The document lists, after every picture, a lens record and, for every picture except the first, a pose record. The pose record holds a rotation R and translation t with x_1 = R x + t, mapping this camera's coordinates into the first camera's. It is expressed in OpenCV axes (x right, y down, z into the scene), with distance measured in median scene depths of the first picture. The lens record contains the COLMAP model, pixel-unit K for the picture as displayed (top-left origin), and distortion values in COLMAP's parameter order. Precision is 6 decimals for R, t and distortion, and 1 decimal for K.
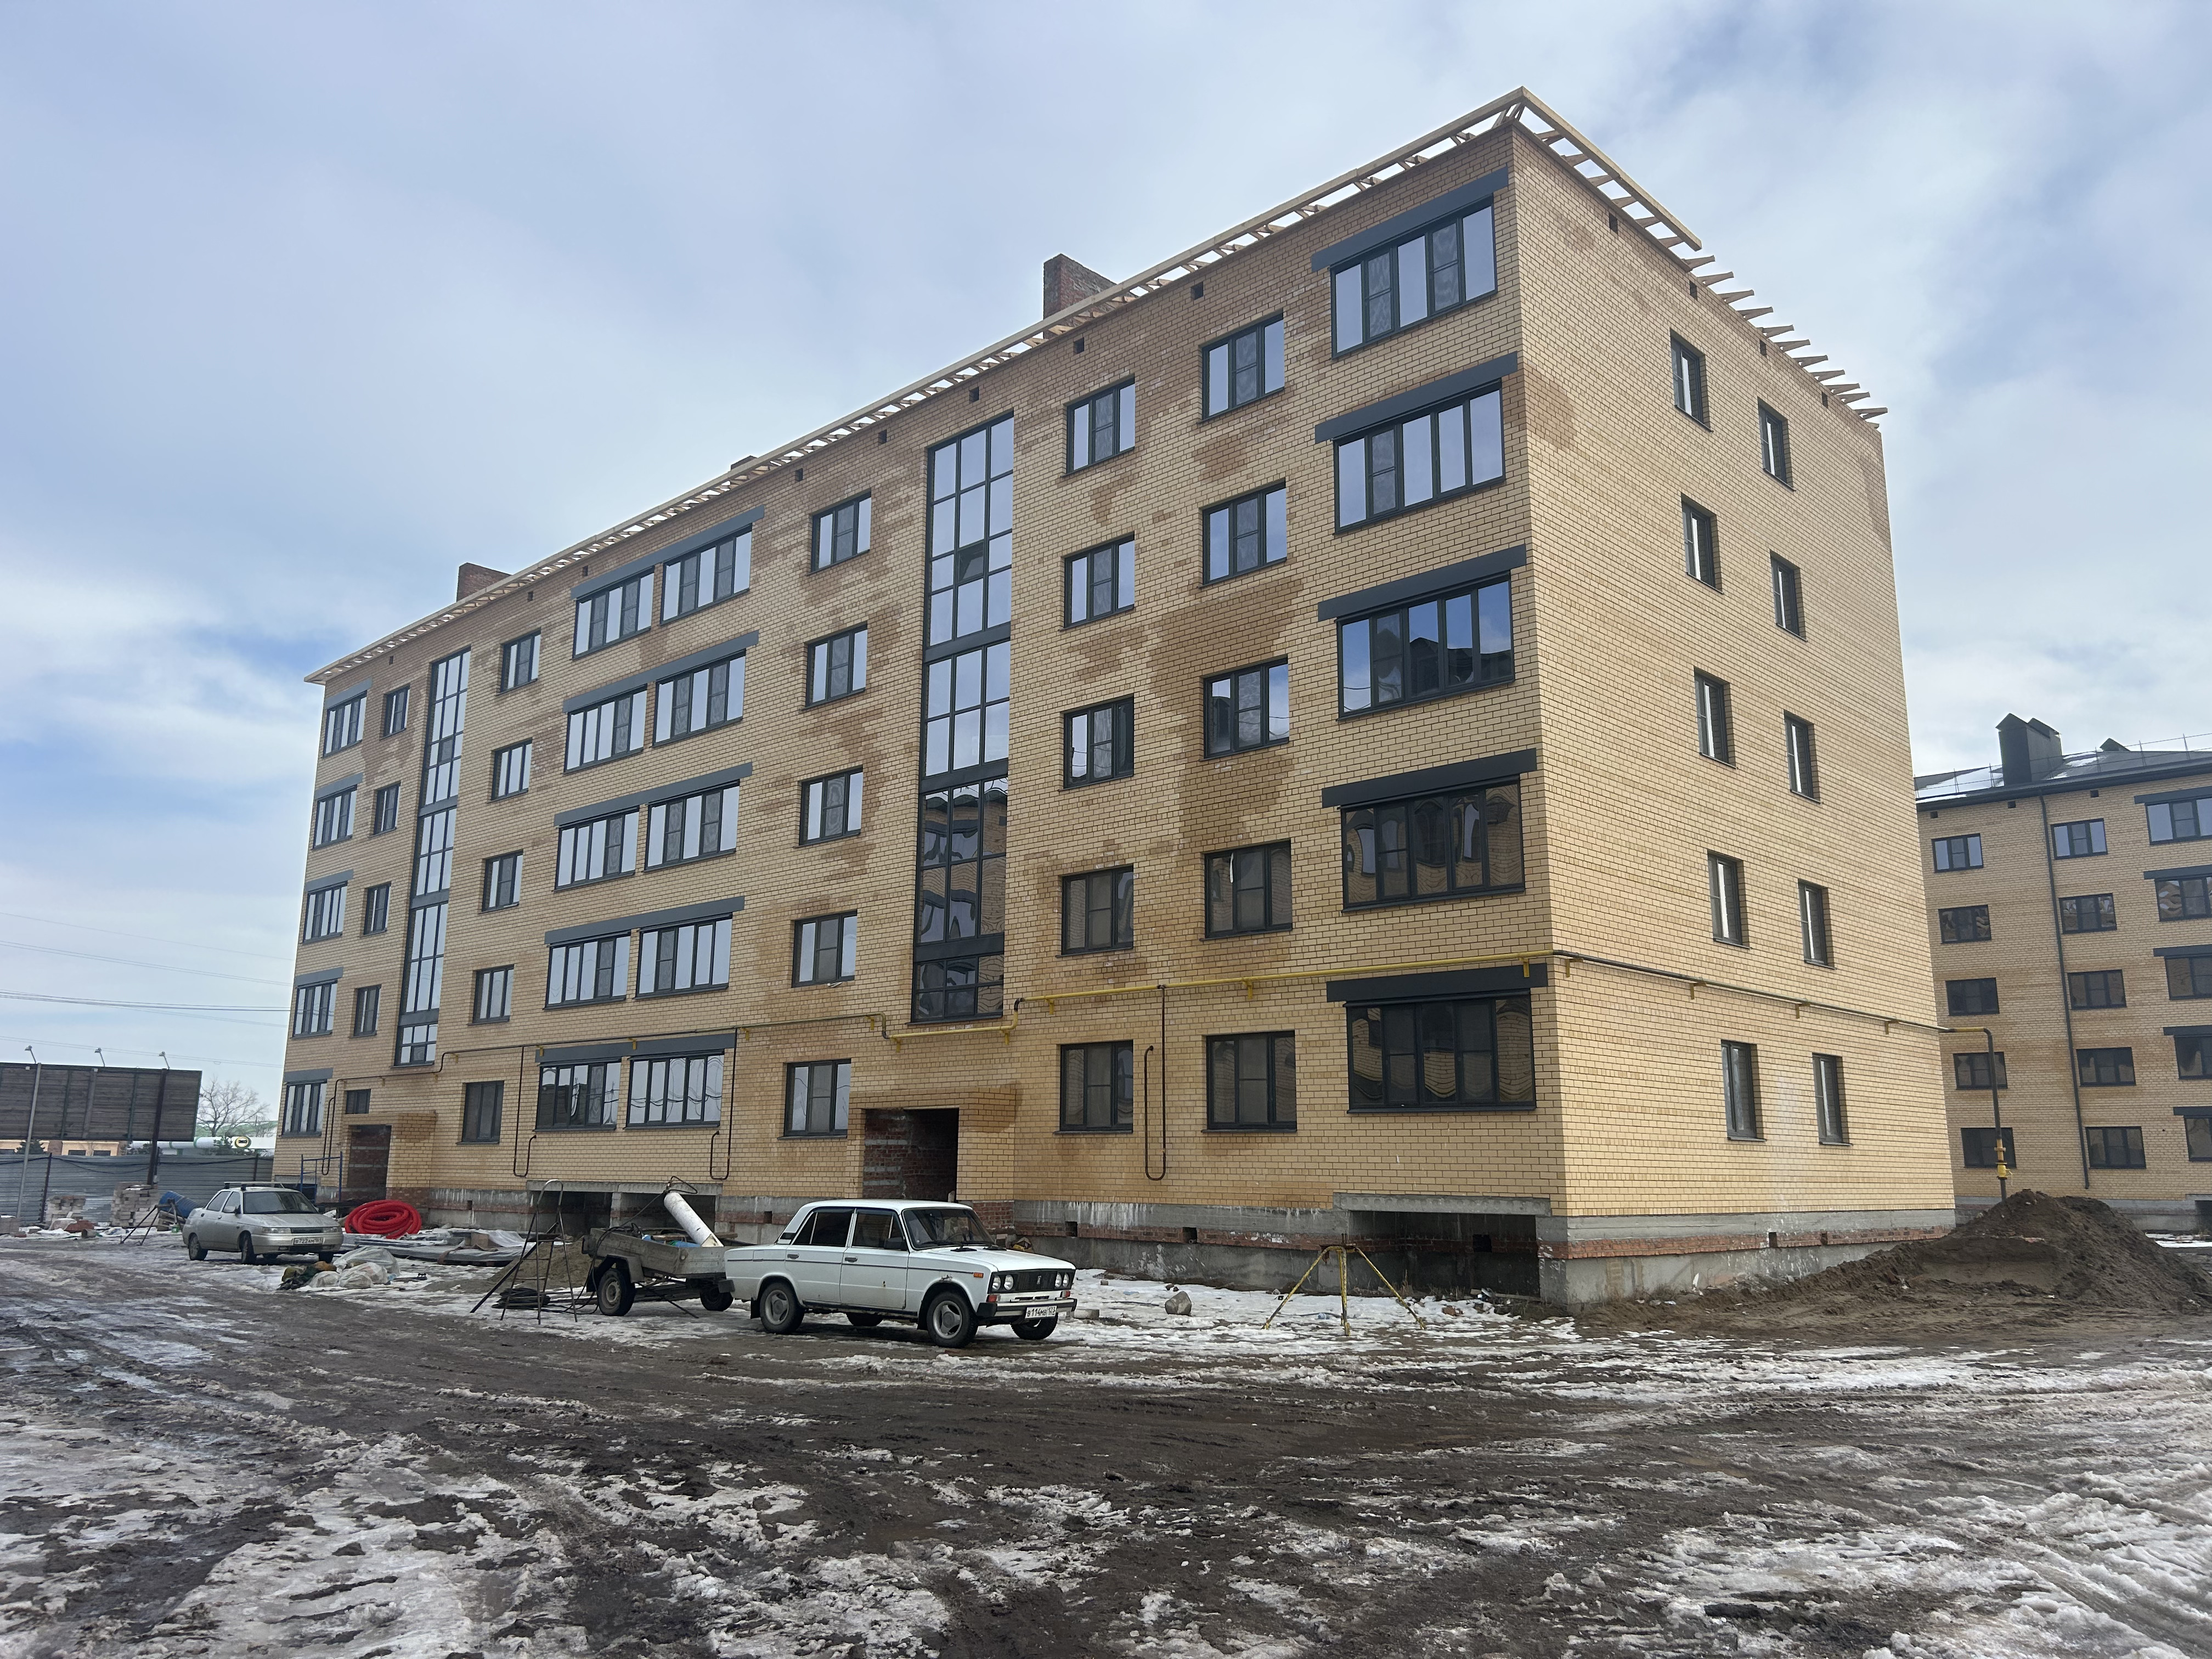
lens RADIAL K [[1660.6, 0, 1088.9], [0, 1660.6, 810.2], [0, 0, 1]] dist [0.064241, -0.070928]
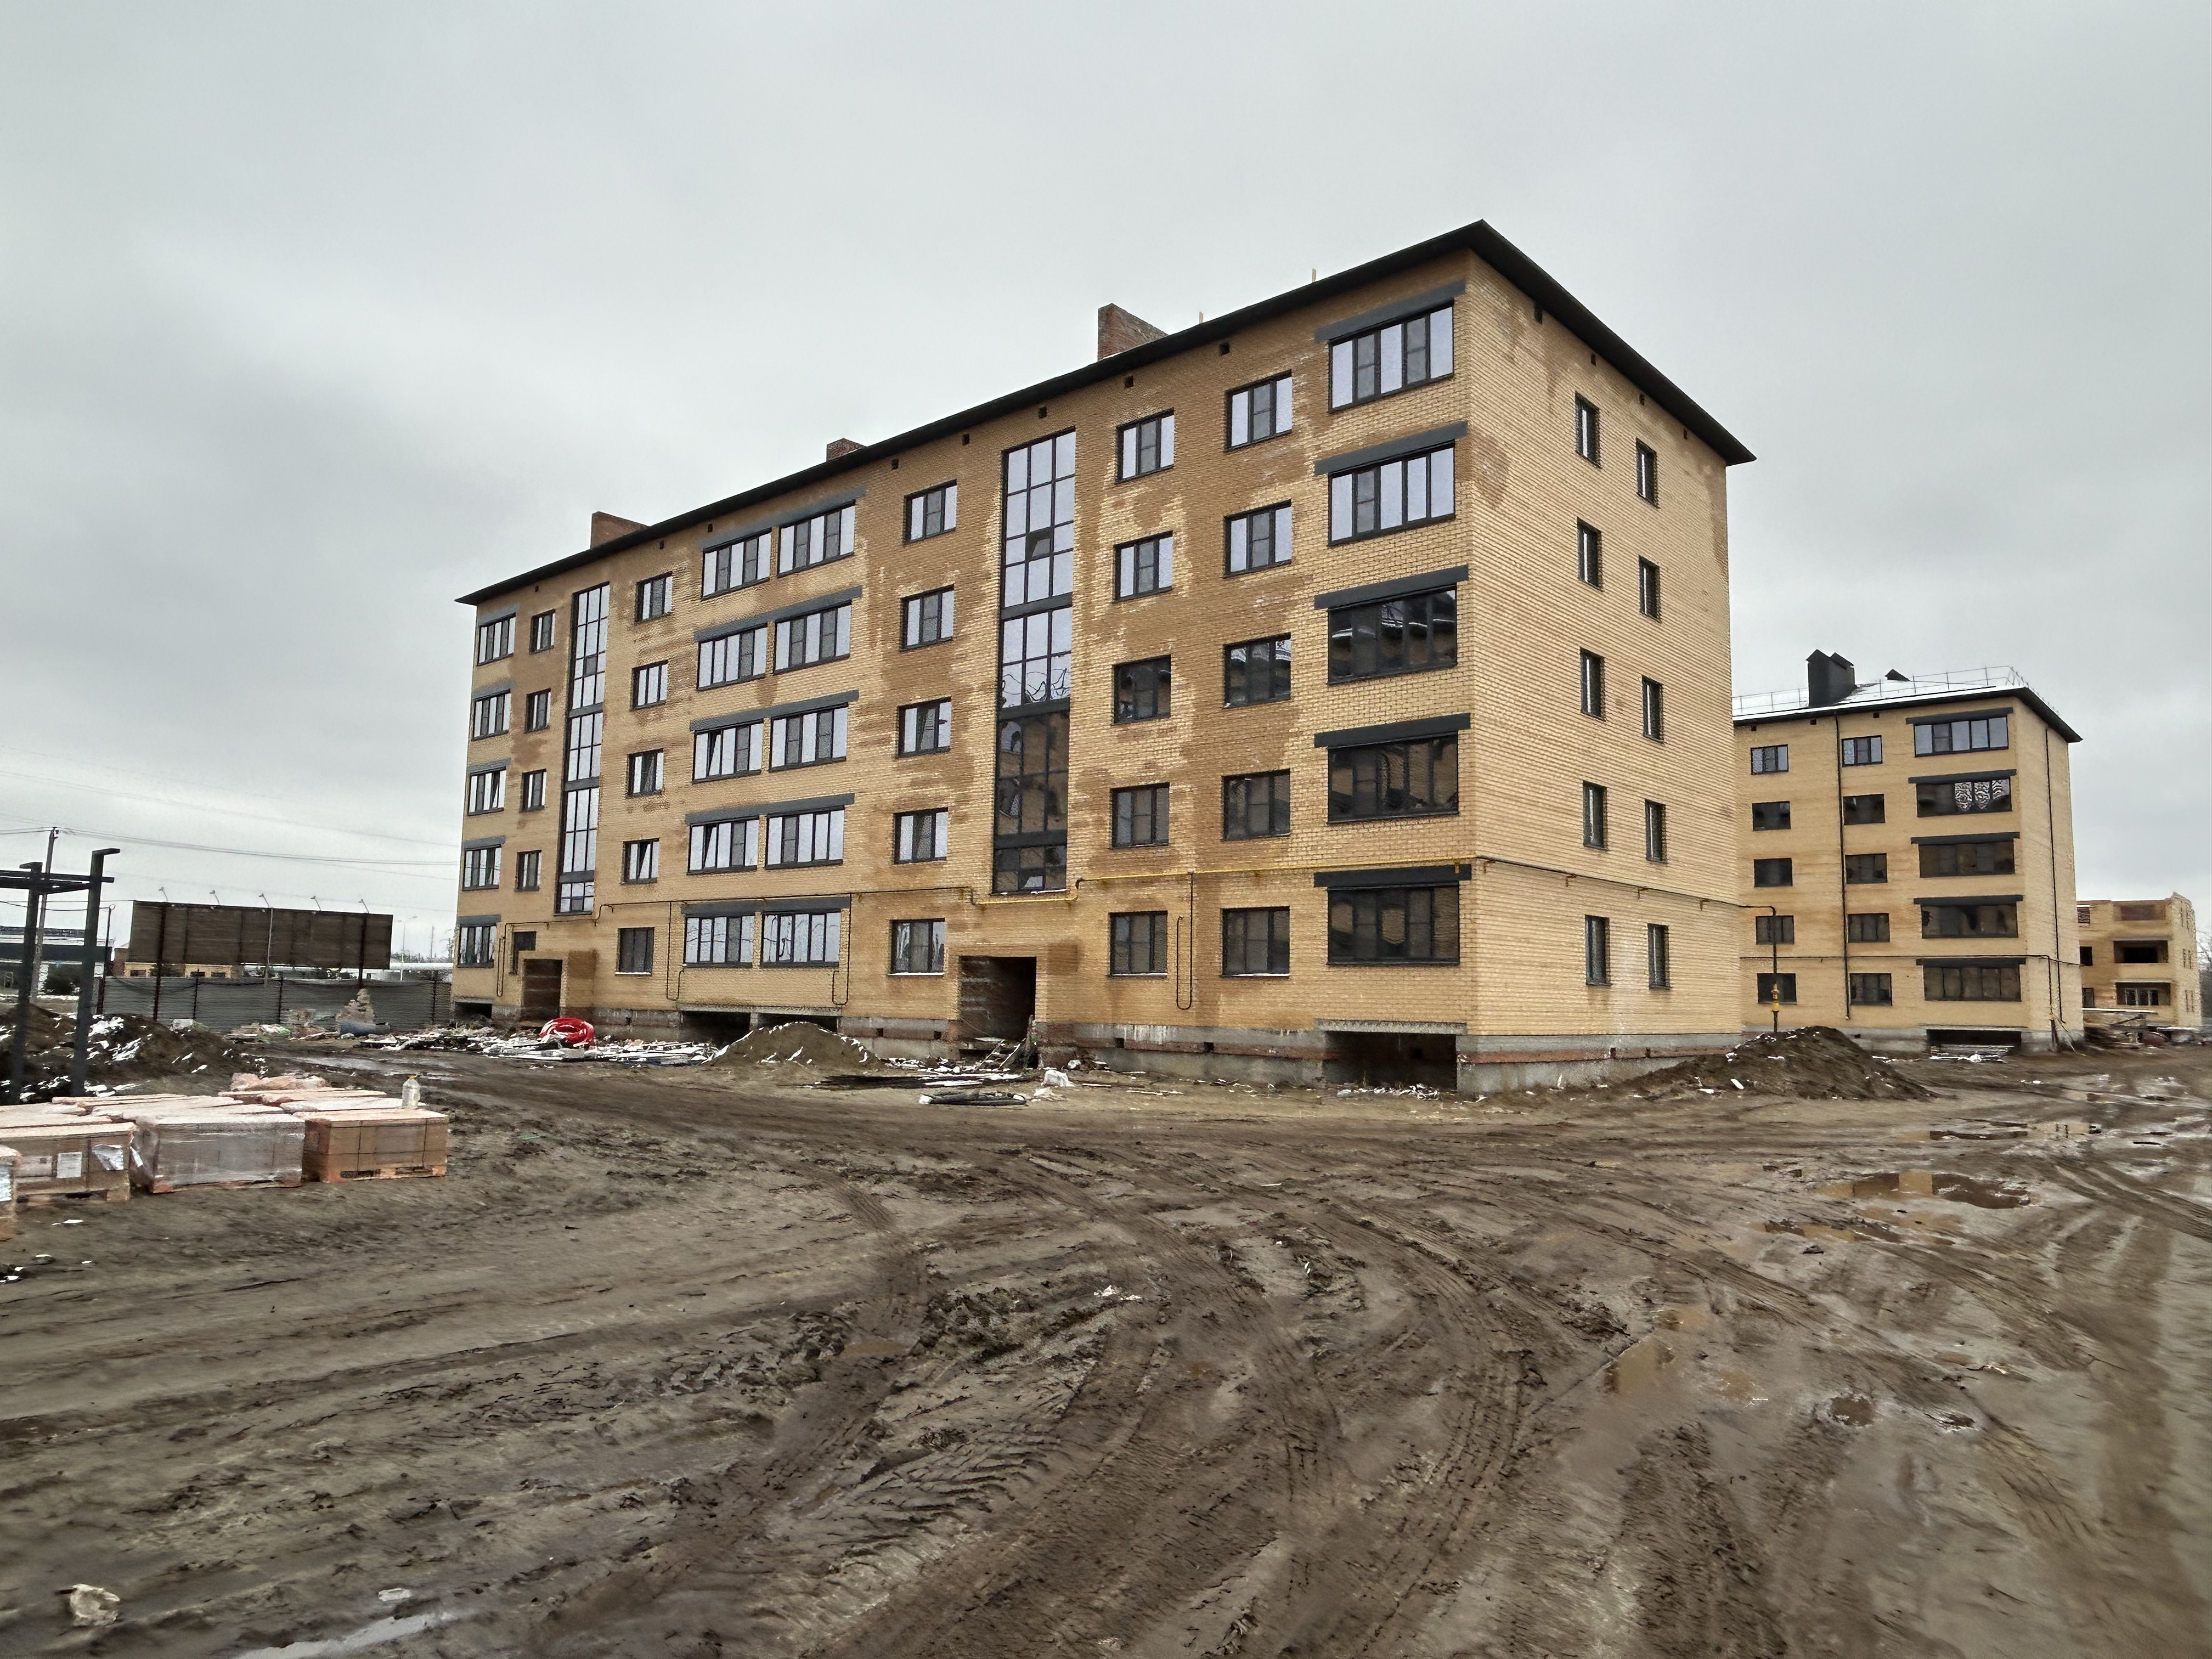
lens RADIAL K [[1459.0, 0, 1092.3], [0, 1459.0, 841.8], [0, 0, 1]] dist [0.009999, -0.026847]
pose [[0.999155, 0.014407, 0.038495, -0.080316], [-0.018340, 0.994425, 0.103838, -0.041296], [-0.036785, -0.104456, 0.993849, -0.188755]]
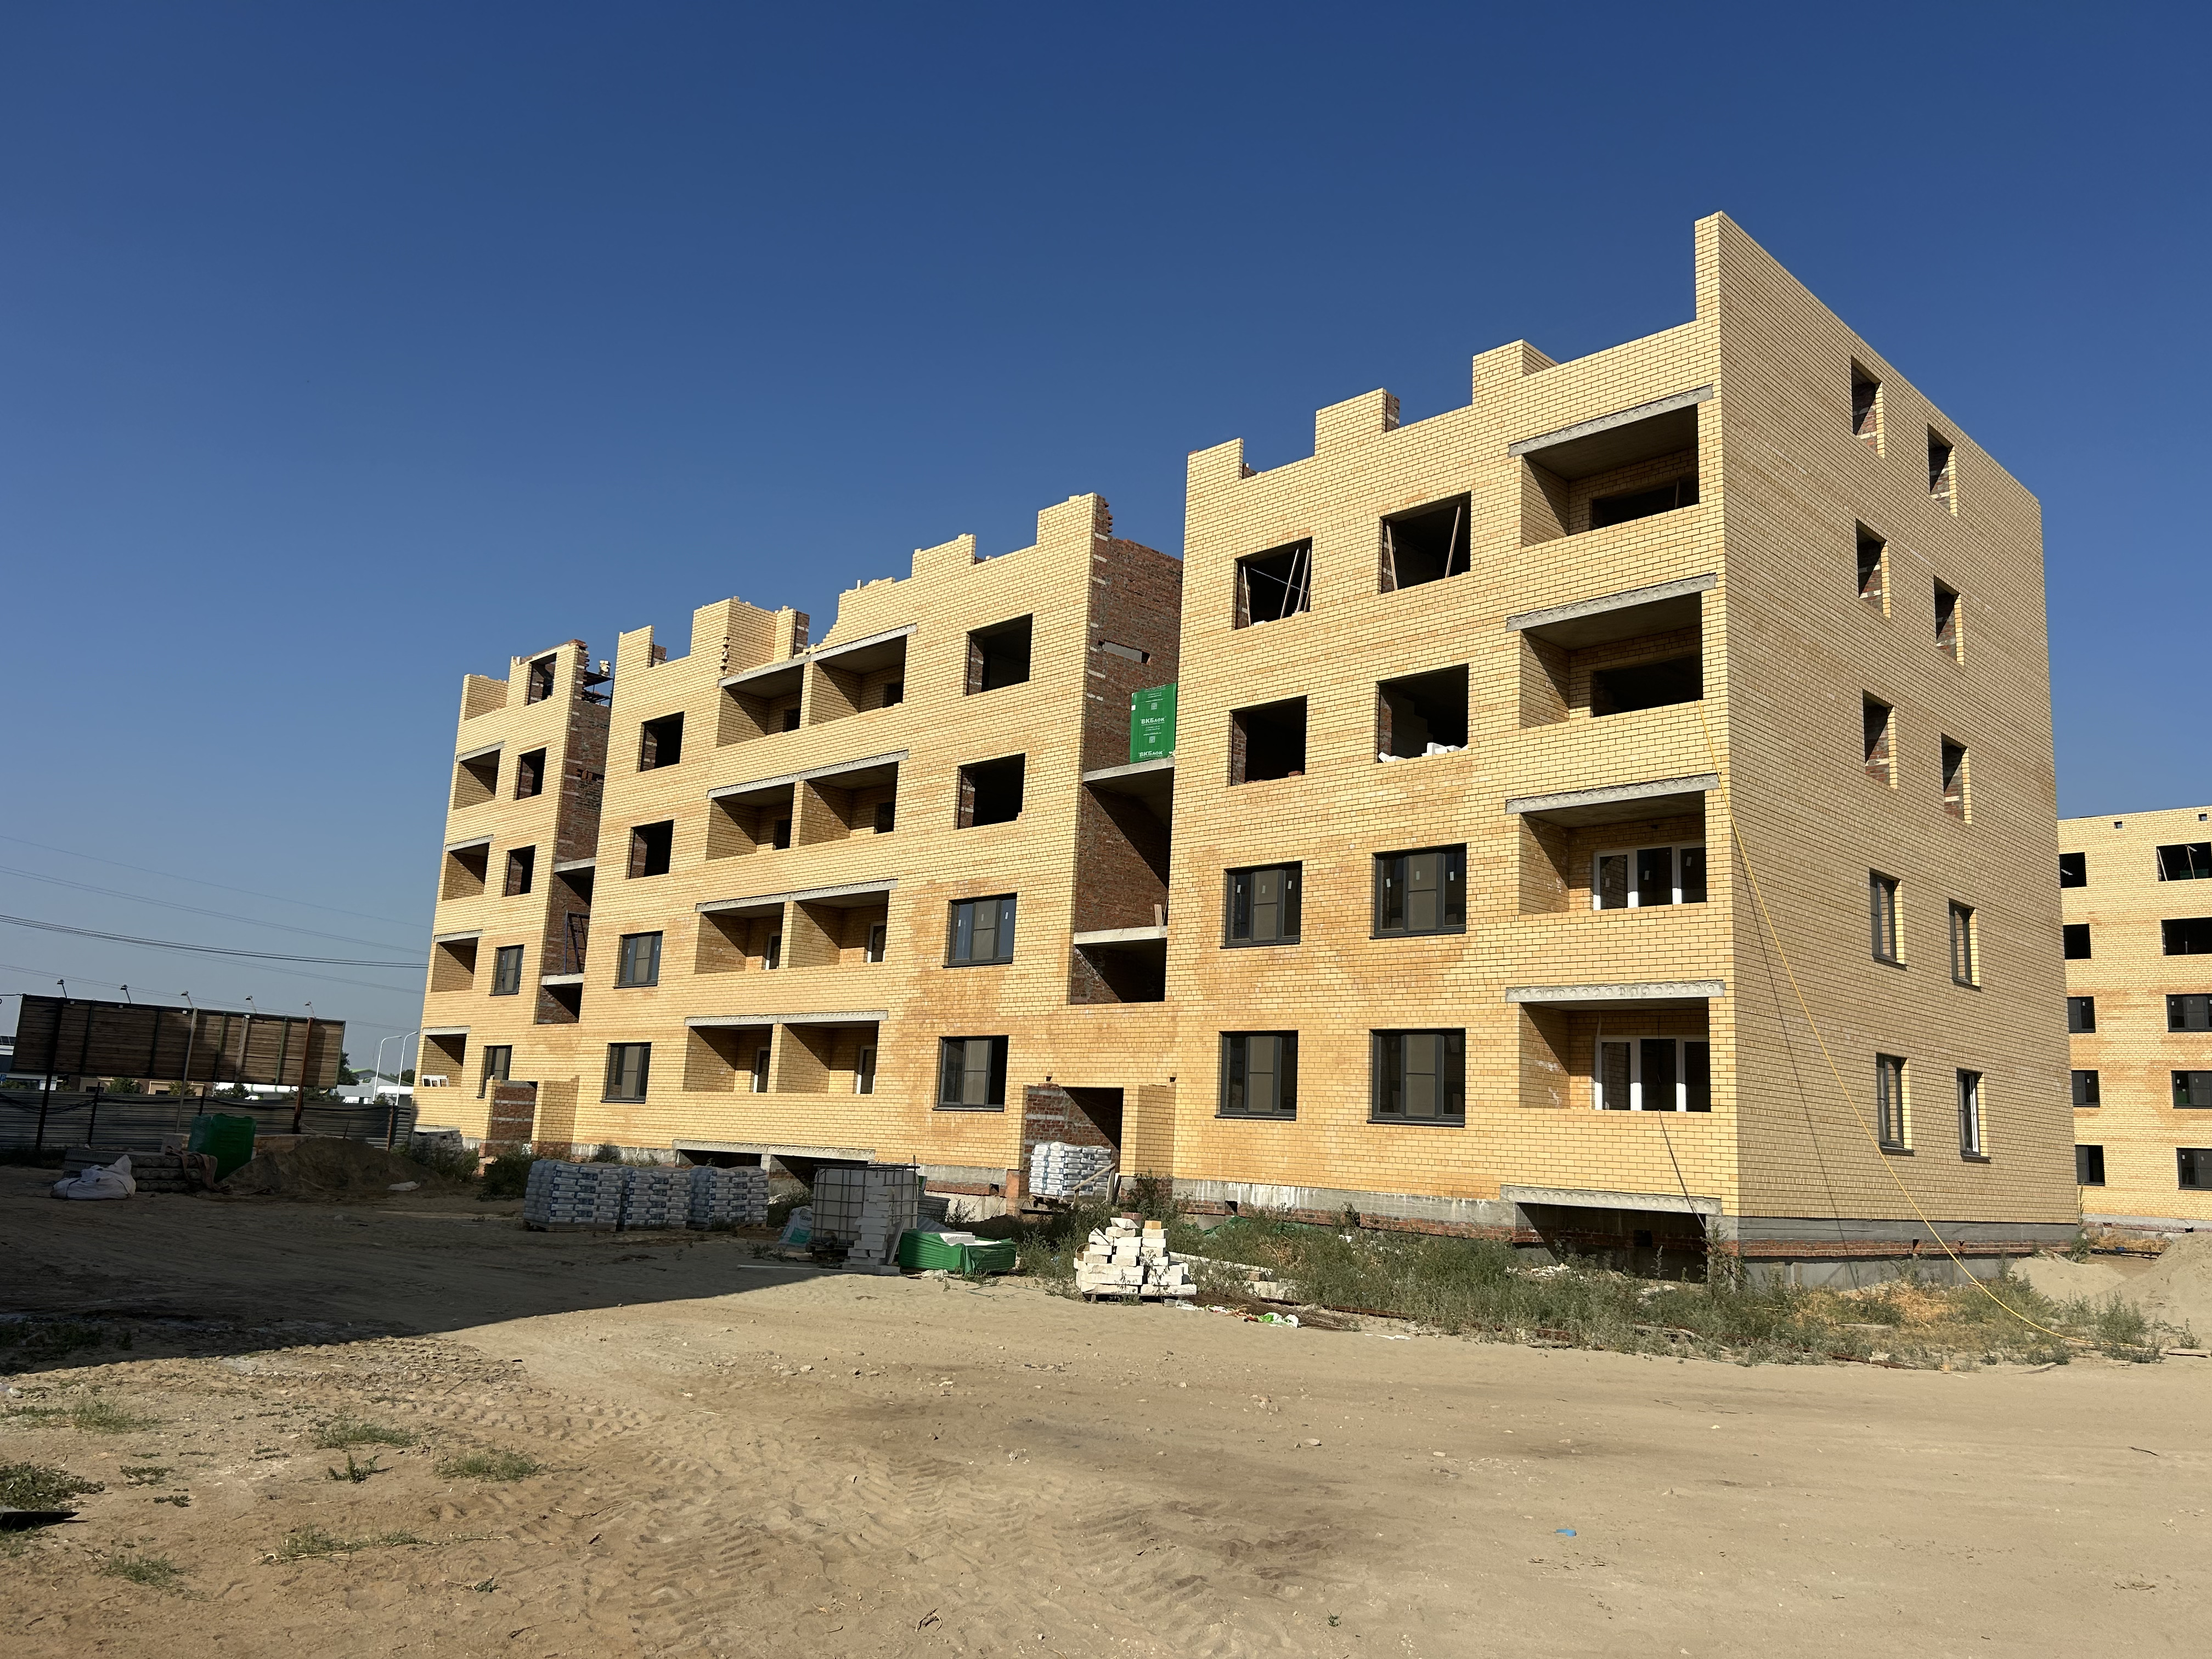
lens RADIAL K [[1660.6, 0, 1109.9], [0, 1660.6, 827.5], [0, 0, 1]] dist [0.064241, -0.070928]
pose [[0.999148, 0.036126, -0.019933, -0.072318], [-0.035677, 0.999111, 0.022453, -0.007404], [0.020726, -0.021723, 0.999549, -0.038118]]
